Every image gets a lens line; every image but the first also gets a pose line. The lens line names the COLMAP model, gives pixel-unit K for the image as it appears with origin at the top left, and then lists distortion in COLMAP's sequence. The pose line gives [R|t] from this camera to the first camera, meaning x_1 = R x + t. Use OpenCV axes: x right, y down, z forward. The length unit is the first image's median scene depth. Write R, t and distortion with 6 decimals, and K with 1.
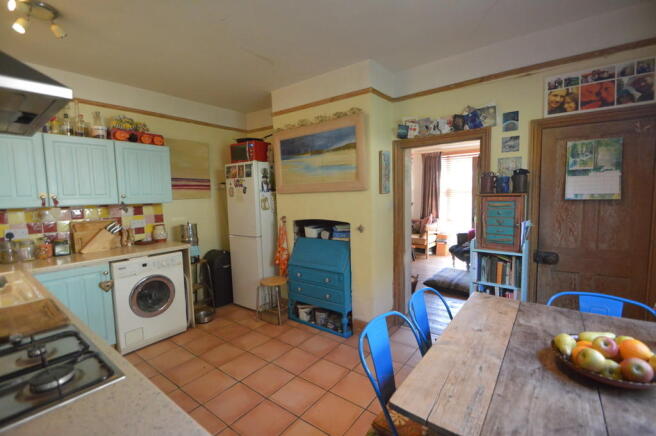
lens RADIAL K [[291.7, 0, 325.7], [0, 291.7, 216.8], [0, 0, 1]] dist [0.003834, 0.000249]
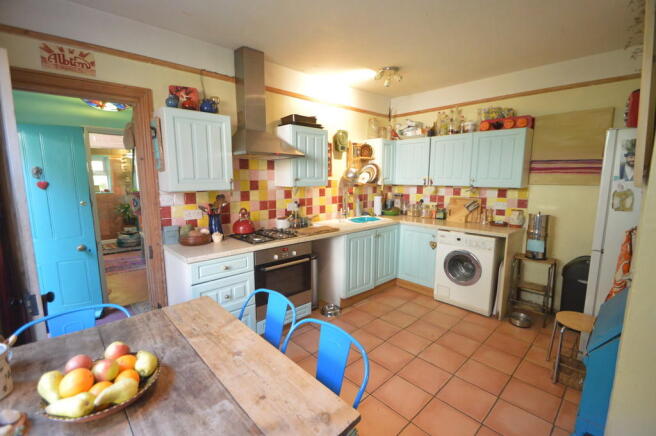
lens RADIAL K [[291.7, 0, 325.7], [0, 291.7, 216.8], [0, 0, 1]] dist [0.003834, 0.000249]
pose [[-0.158994, 0.159581, -0.974297, 0.568146], [-0.078326, 0.981701, 0.173576, -0.081779], [0.984168, 0.103911, -0.143585, 0.600679]]
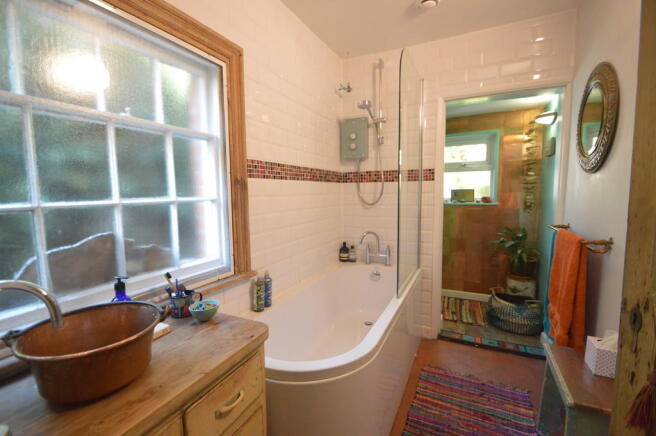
lens RADIAL K [[291.7, 0, 325.7], [0, 291.7, 216.8], [0, 0, 1]] dist [0.003834, 0.000249]
pose [[-0.979269, 0.053423, -0.195394, 0.372621], [0.018242, 0.983935, 0.177593, -0.050677], [0.201743, 0.170346, -0.964511, 0.422682]]
